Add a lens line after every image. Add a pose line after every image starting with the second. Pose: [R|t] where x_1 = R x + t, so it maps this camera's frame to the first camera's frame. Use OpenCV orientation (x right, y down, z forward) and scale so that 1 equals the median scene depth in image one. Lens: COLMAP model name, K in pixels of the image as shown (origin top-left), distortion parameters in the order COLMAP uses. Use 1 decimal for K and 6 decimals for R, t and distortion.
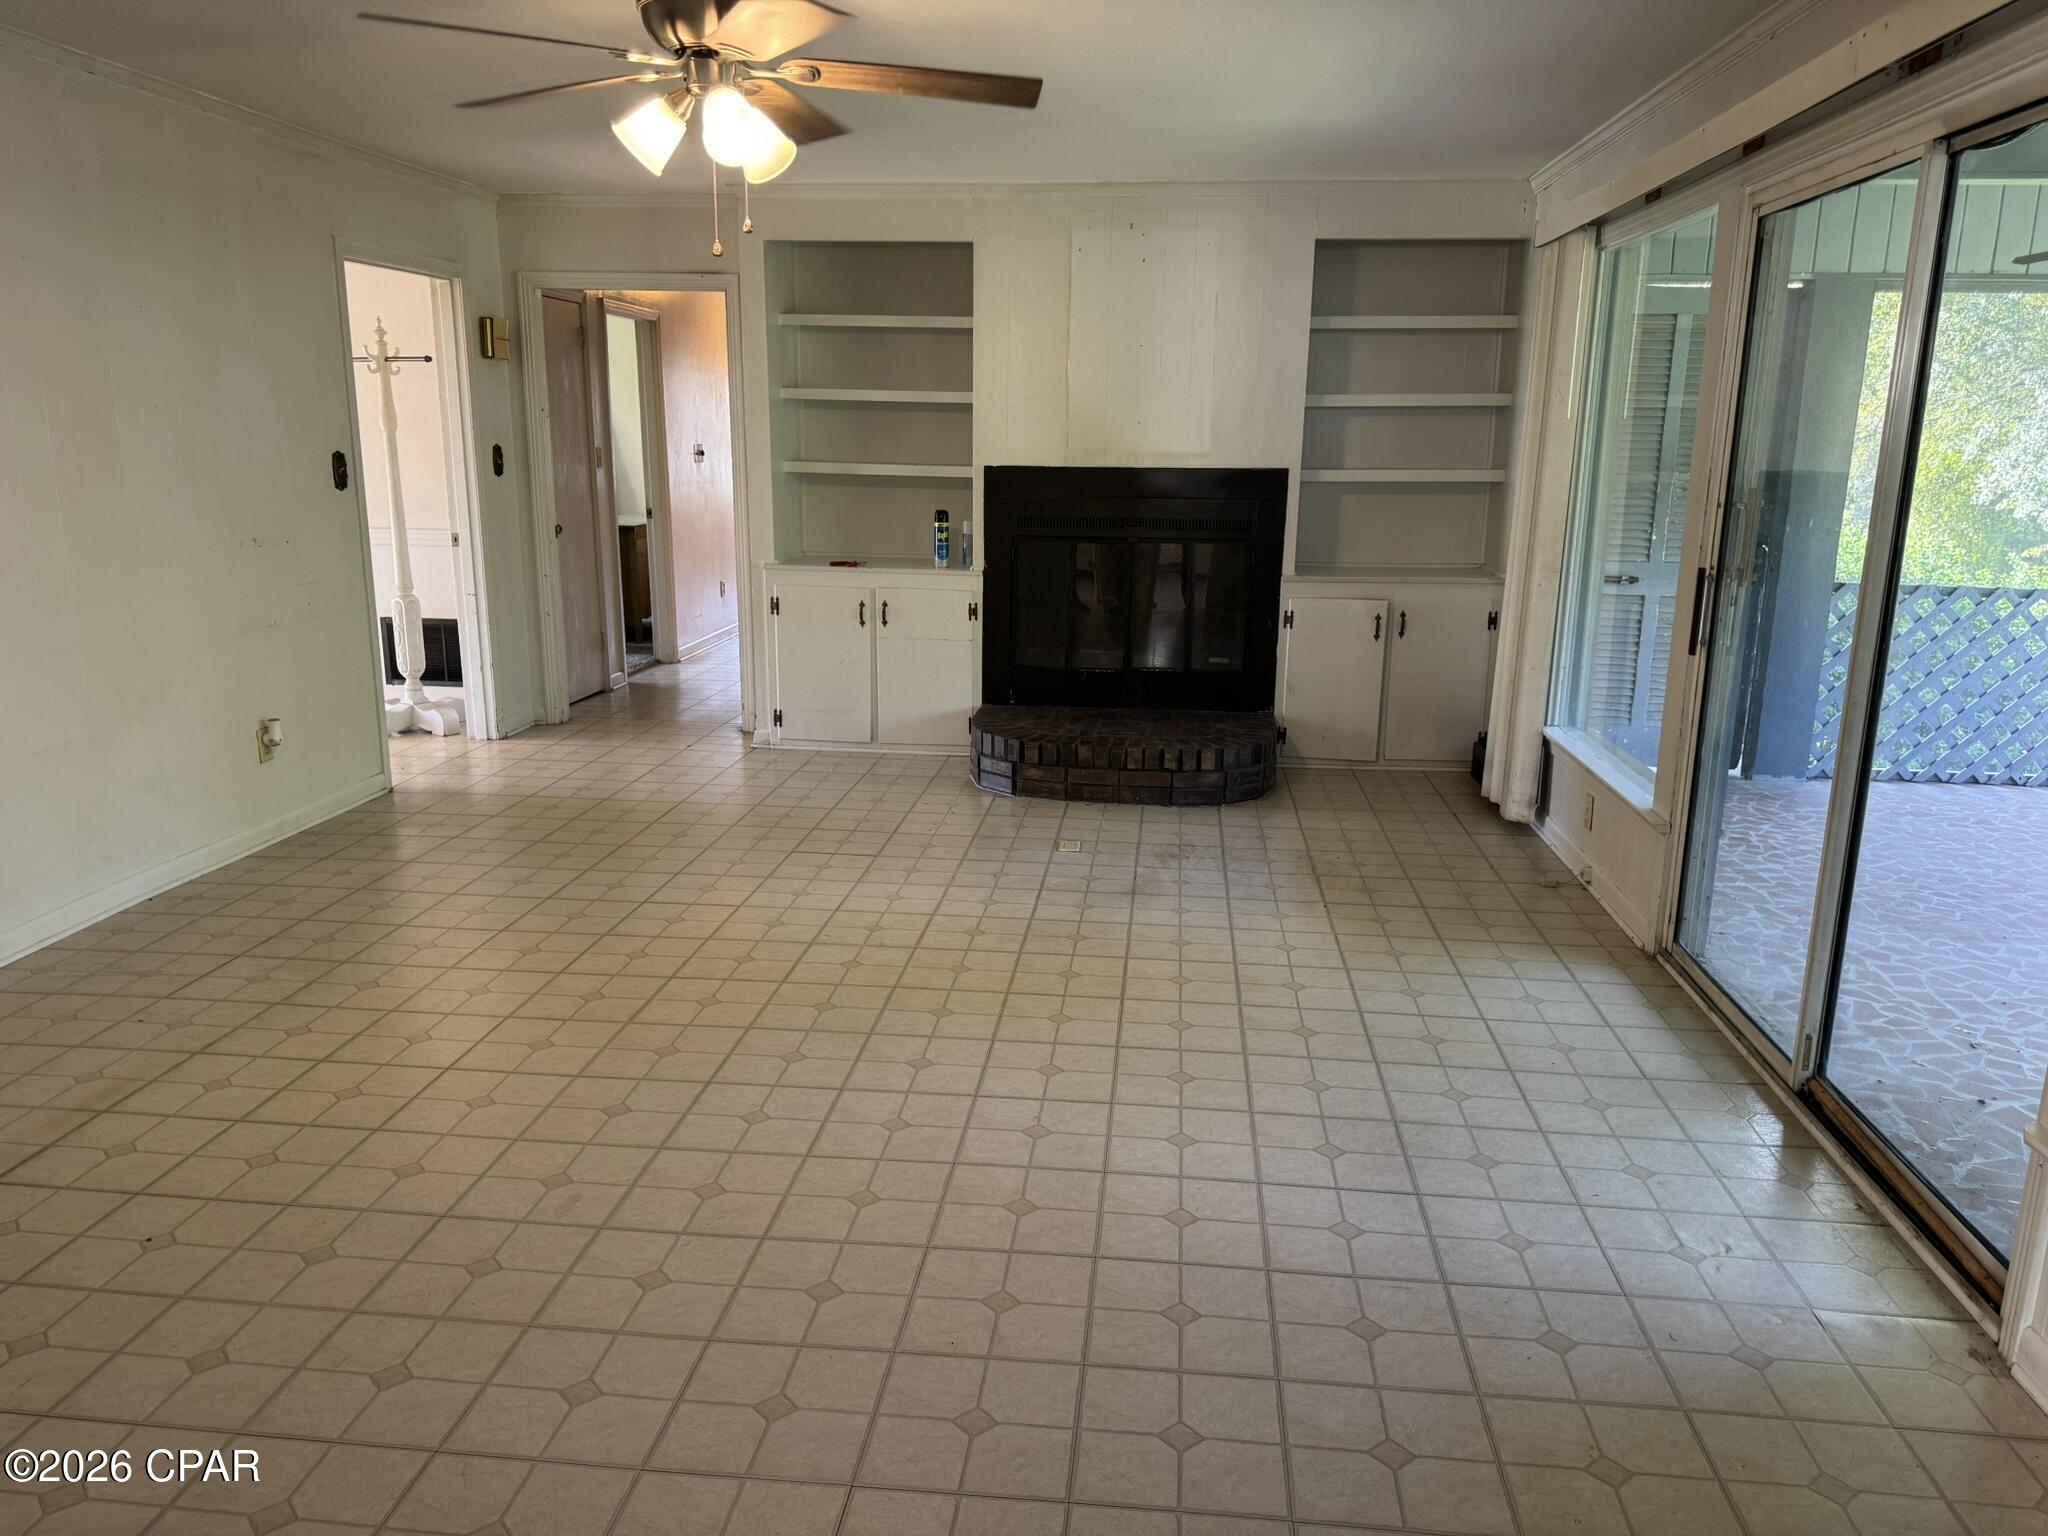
lens RADIAL K [[1430.1, 0, 1044.4], [0, 1430.1, 775.9], [0, 0, 1]] dist [0.067395, -0.081644]
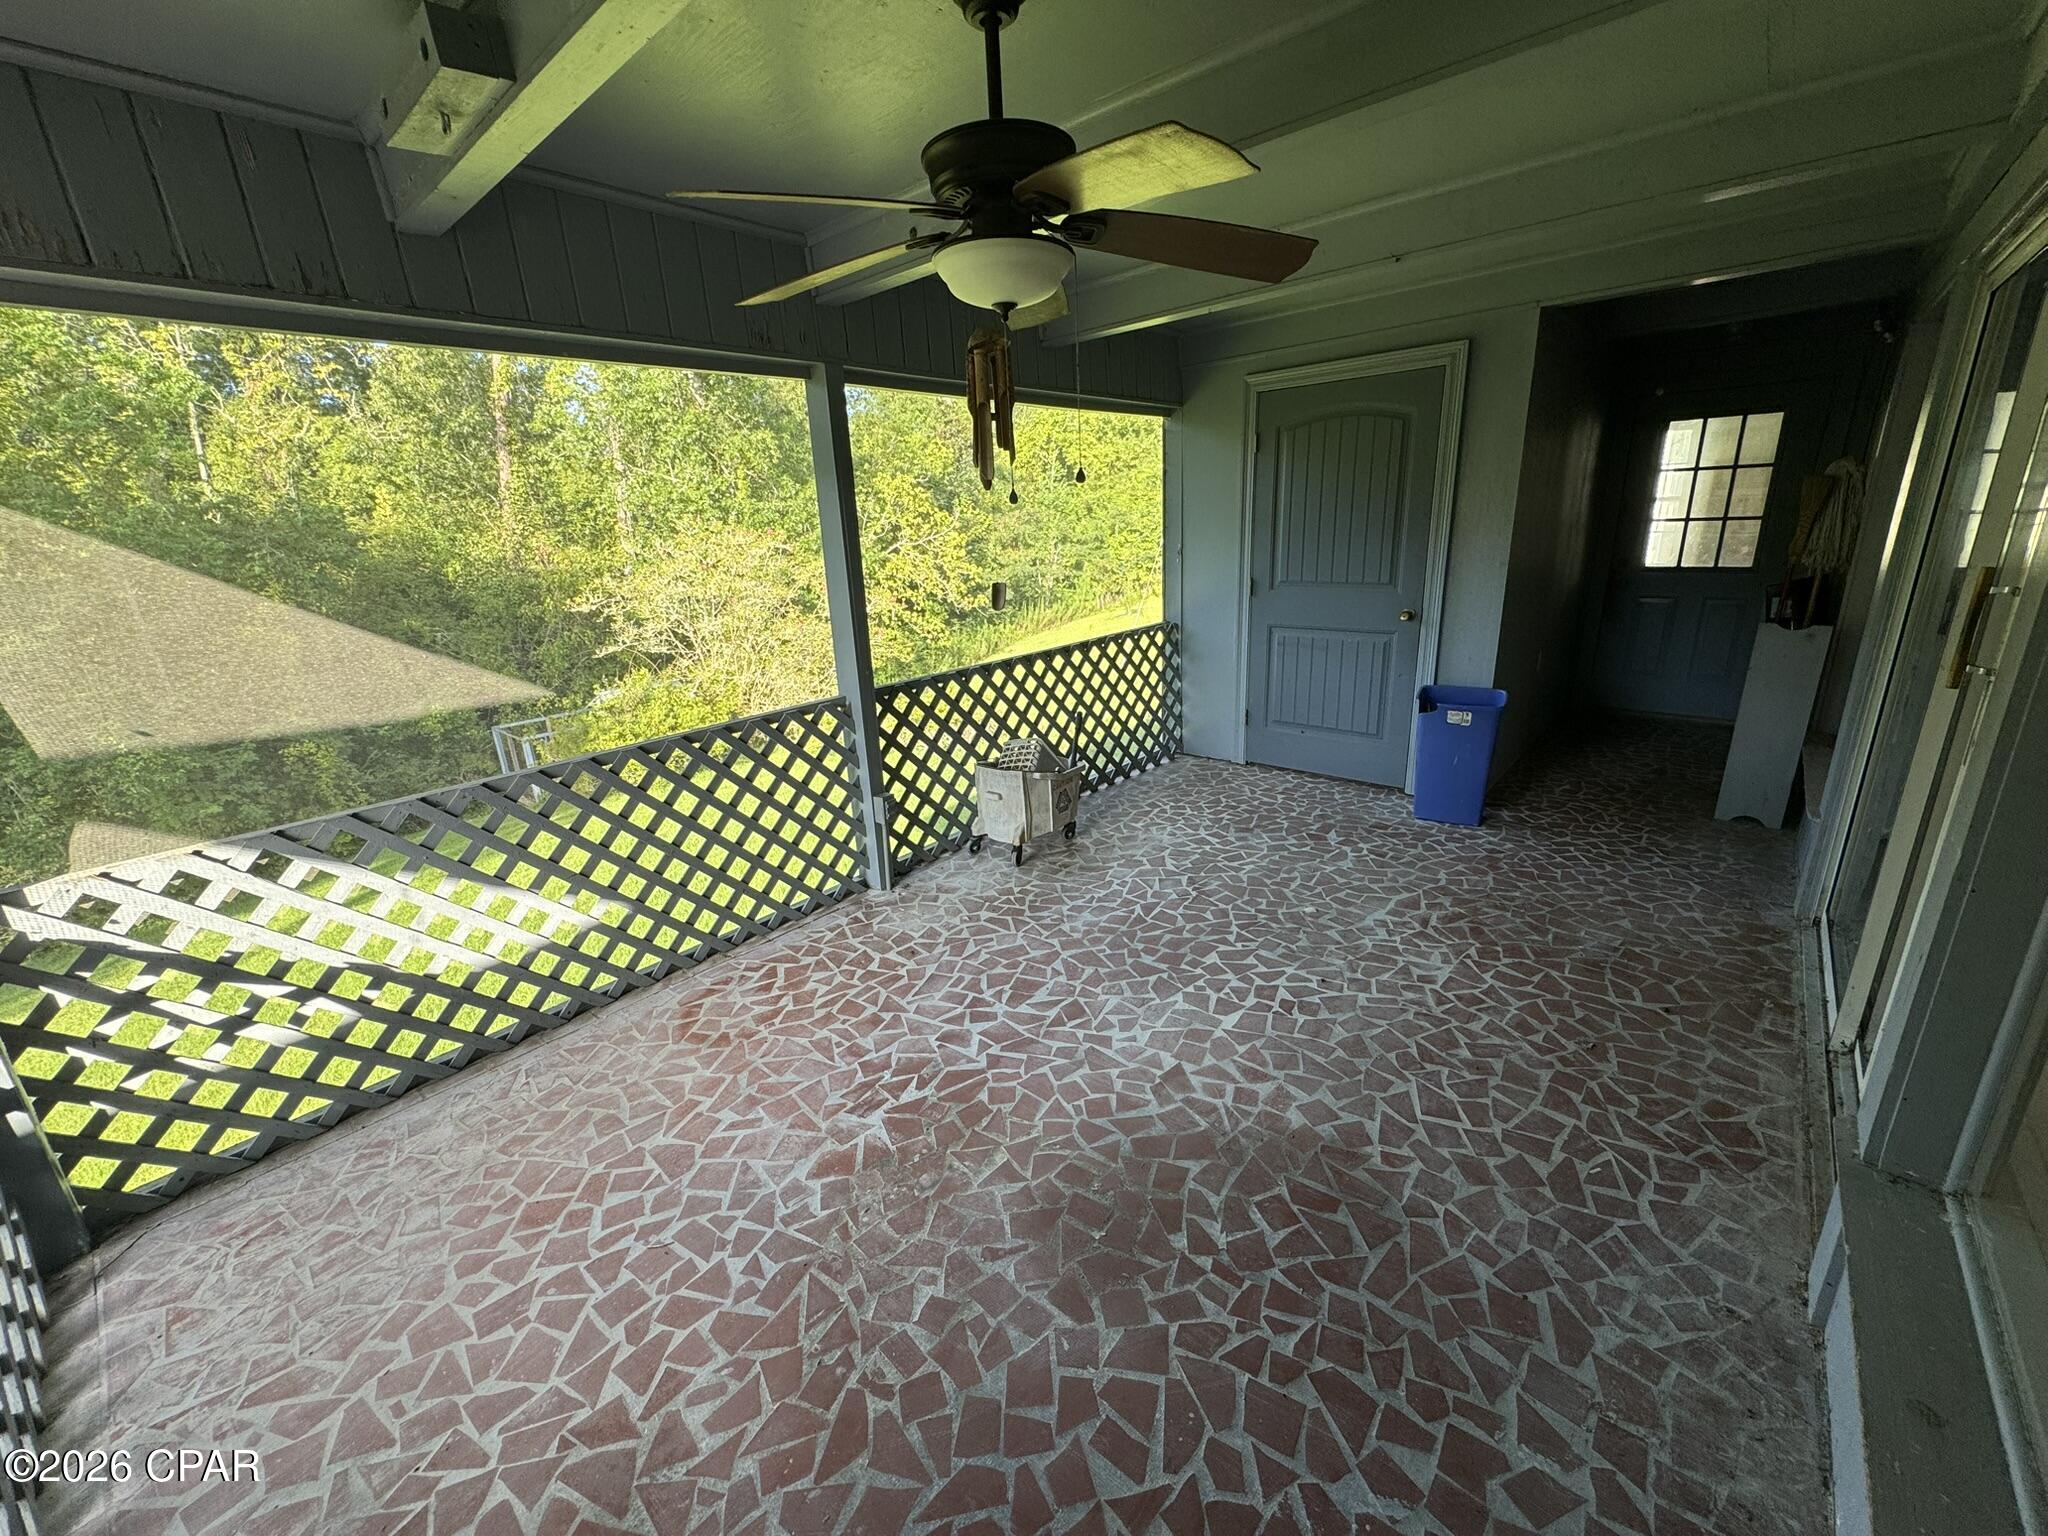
lens RADIAL K [[817.3, 0, 1024.7], [0, 817.3, 768.7], [0, 0, 1]] dist [-0.002038, -0.000108]
pose [[-0.809003, -0.148939, 0.568623, 0.471093], [0.170813, 0.866053, 0.469867, -0.270017], [-0.562439, 0.477252, -0.675198, 1.108217]]
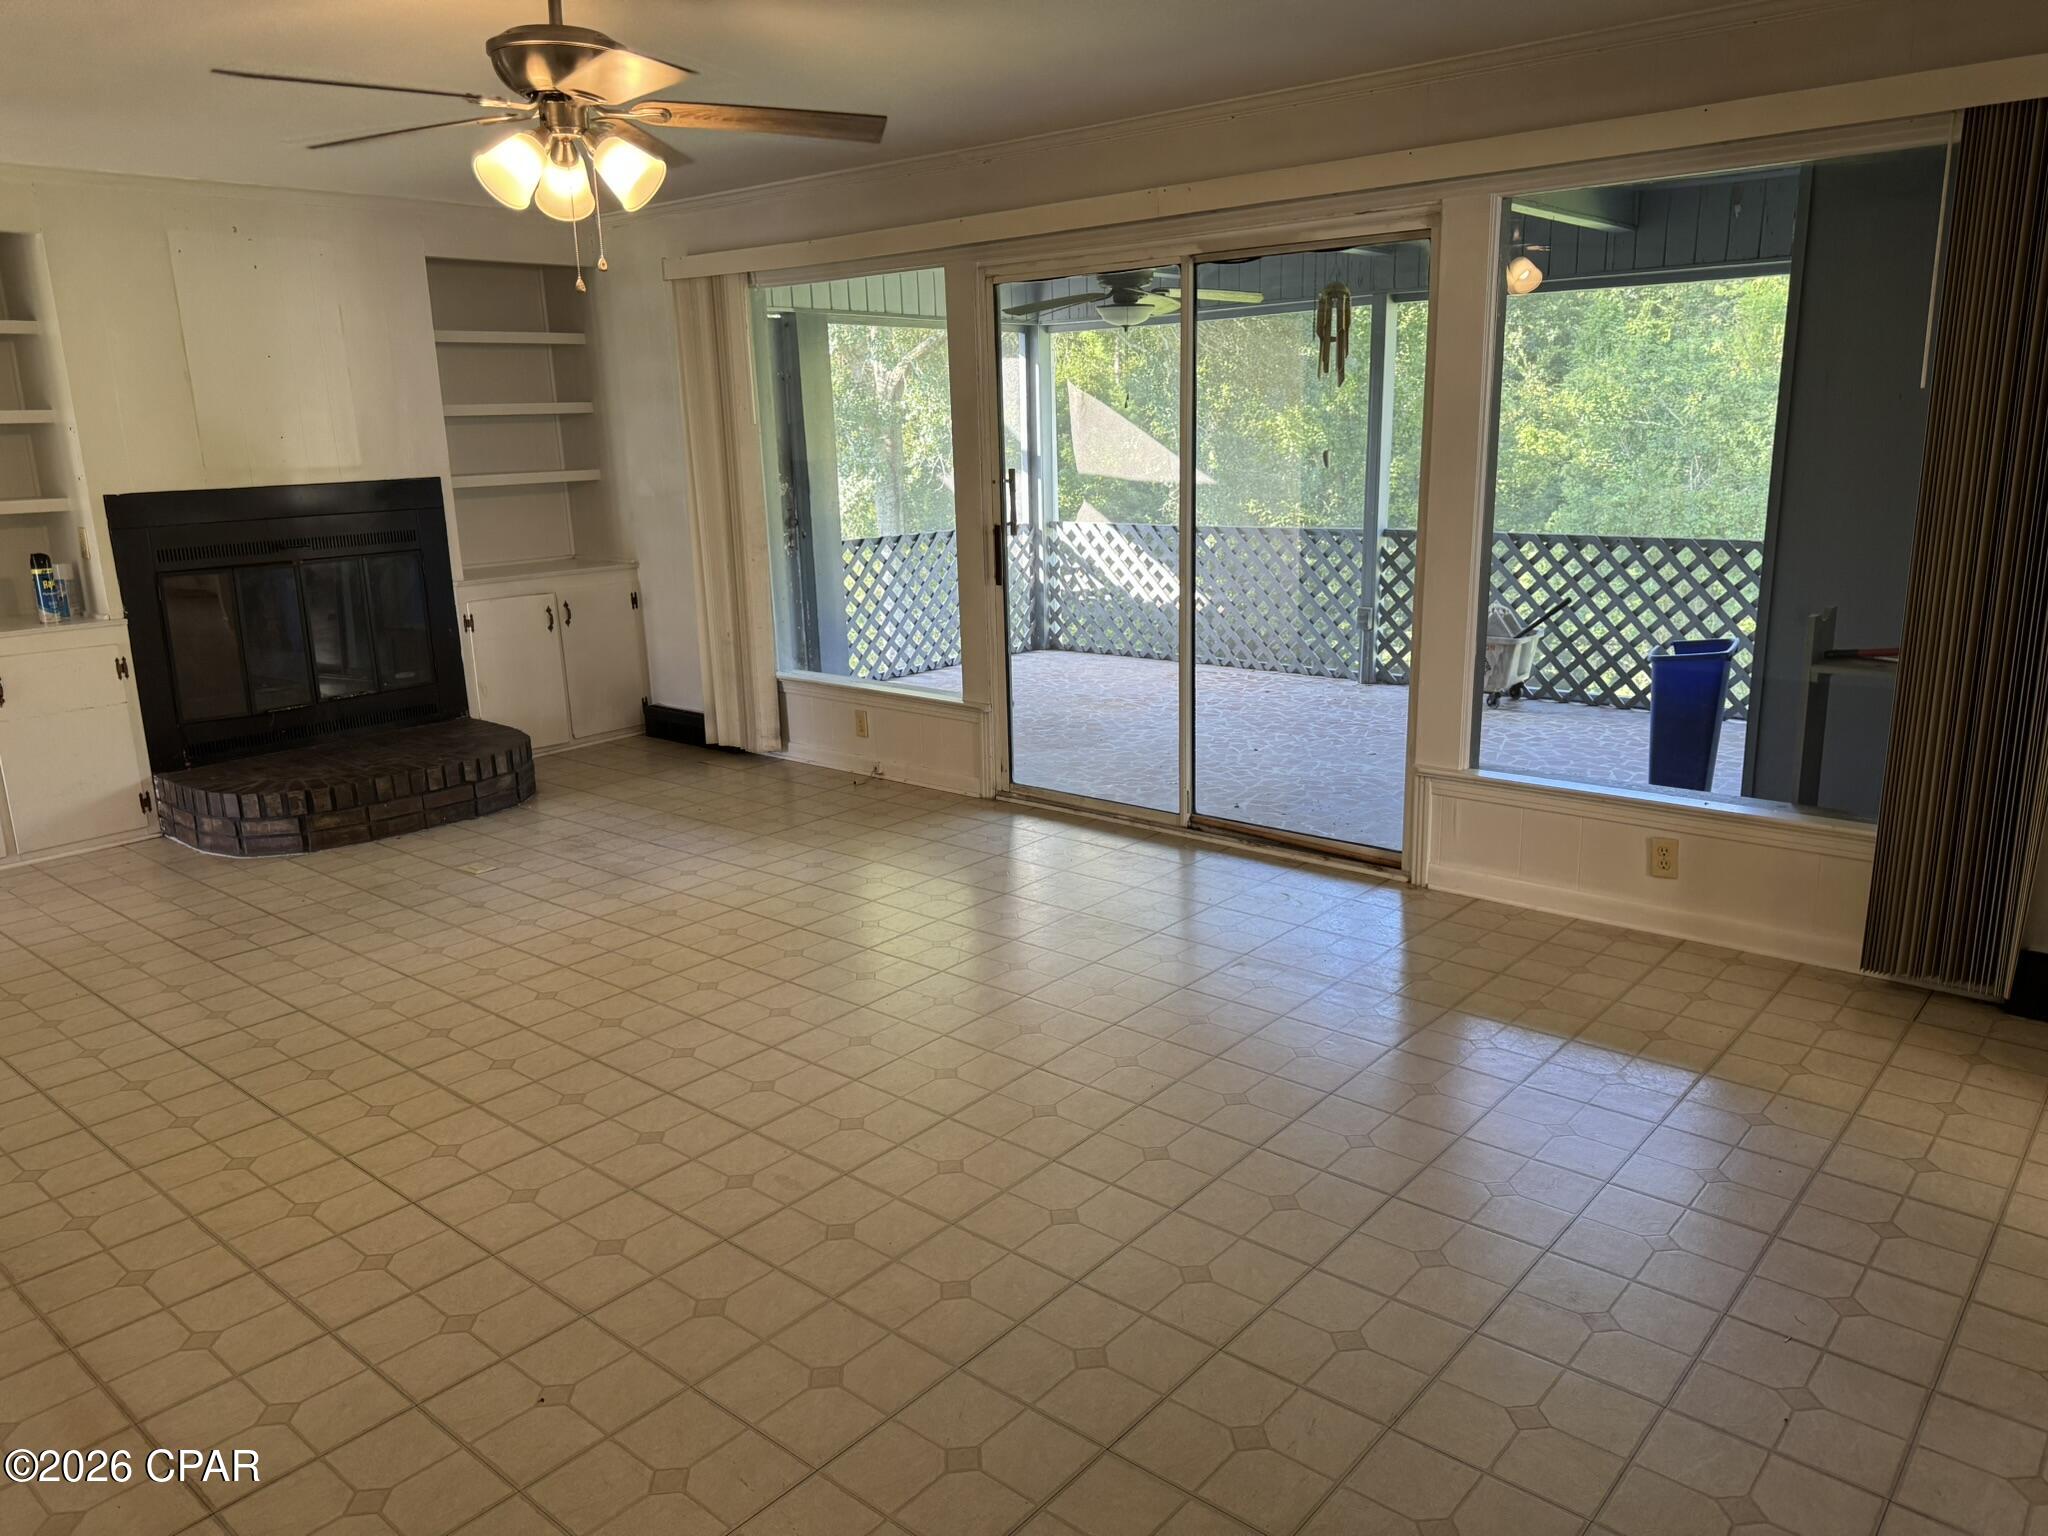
lens RADIAL K [[1430.1, 0, 1028.3], [0, 1430.1, 769.3], [0, 0, 1]] dist [0.067395, -0.081644]
pose [[0.572496, -0.222820, 0.789050, -0.543393], [0.222521, 0.968469, 0.112035, -0.044101], [-0.789134, 0.111441, 0.604027, 0.095438]]
